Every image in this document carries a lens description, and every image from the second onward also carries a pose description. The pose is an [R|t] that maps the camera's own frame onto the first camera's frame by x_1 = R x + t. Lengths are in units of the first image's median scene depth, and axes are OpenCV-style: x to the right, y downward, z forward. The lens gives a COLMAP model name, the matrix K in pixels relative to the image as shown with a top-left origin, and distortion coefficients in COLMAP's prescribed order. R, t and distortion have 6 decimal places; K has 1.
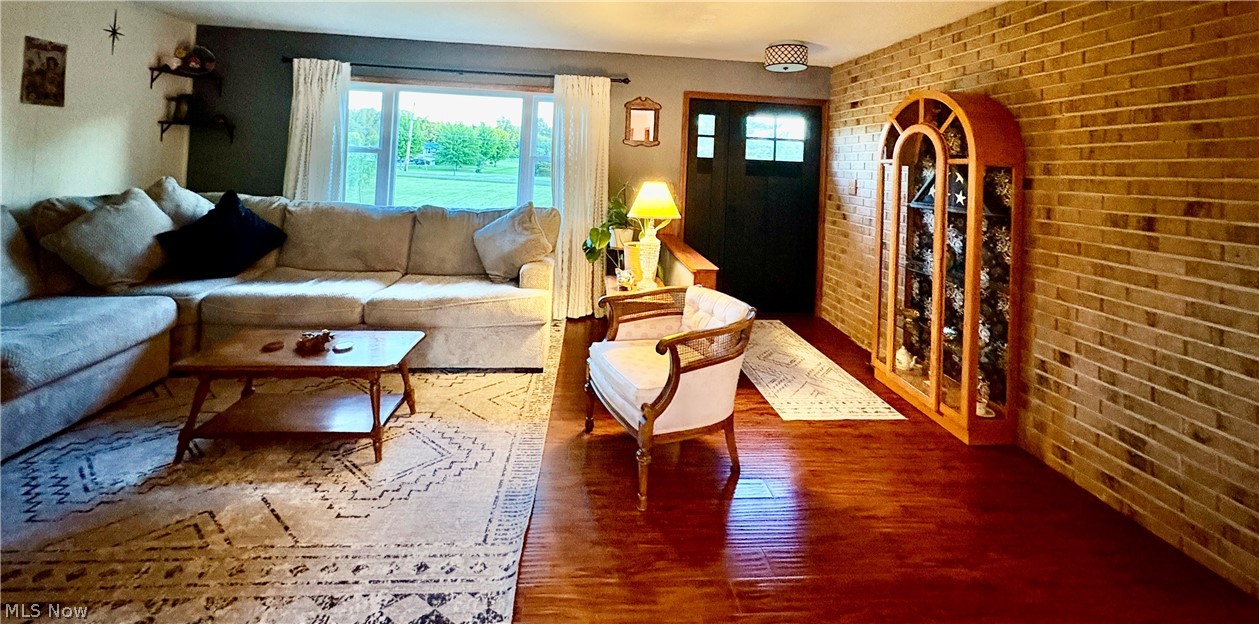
lens RADIAL K [[499.7, 0, 625.4], [0, 499.7, 152.8], [0, 0, 1]] dist [0.000046, -0.000188]
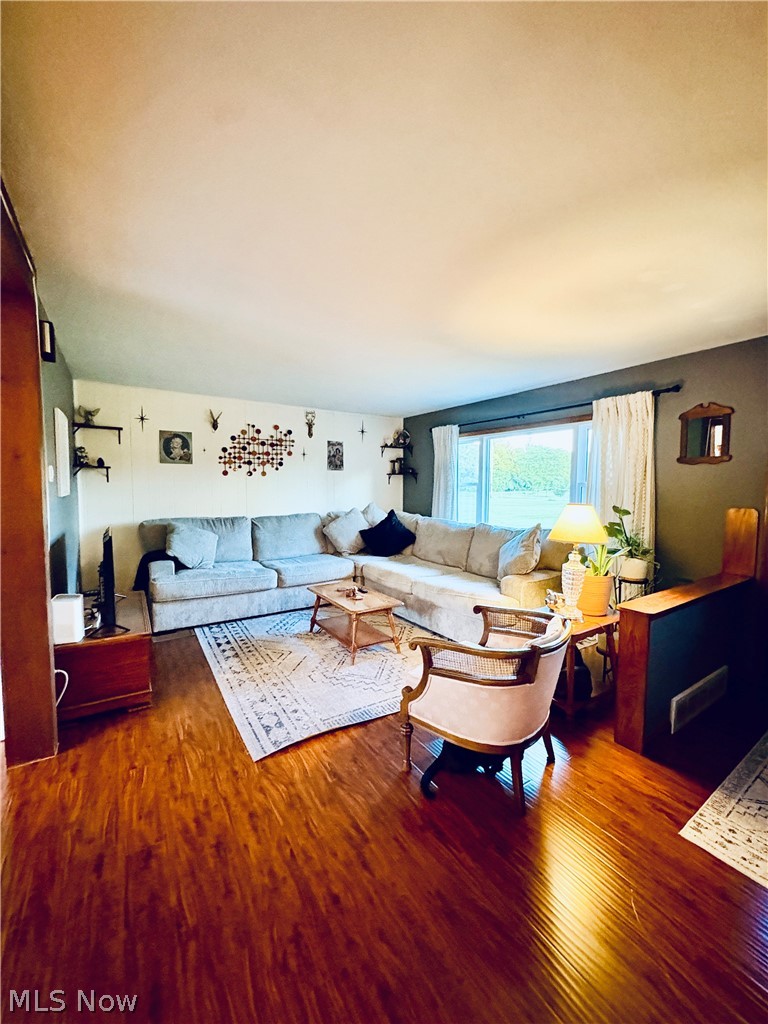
lens RADIAL K [[404.1, 0, 384.0], [0, 404.1, 512.0], [0, 0, 1]] dist [-0.002298, -0.000034]
pose [[0.469028, 0.015597, -0.883046, 0.412346], [0.033919, 0.998788, 0.035657, 0.026207], [0.882532, -0.046676, 0.467930, 0.253084]]
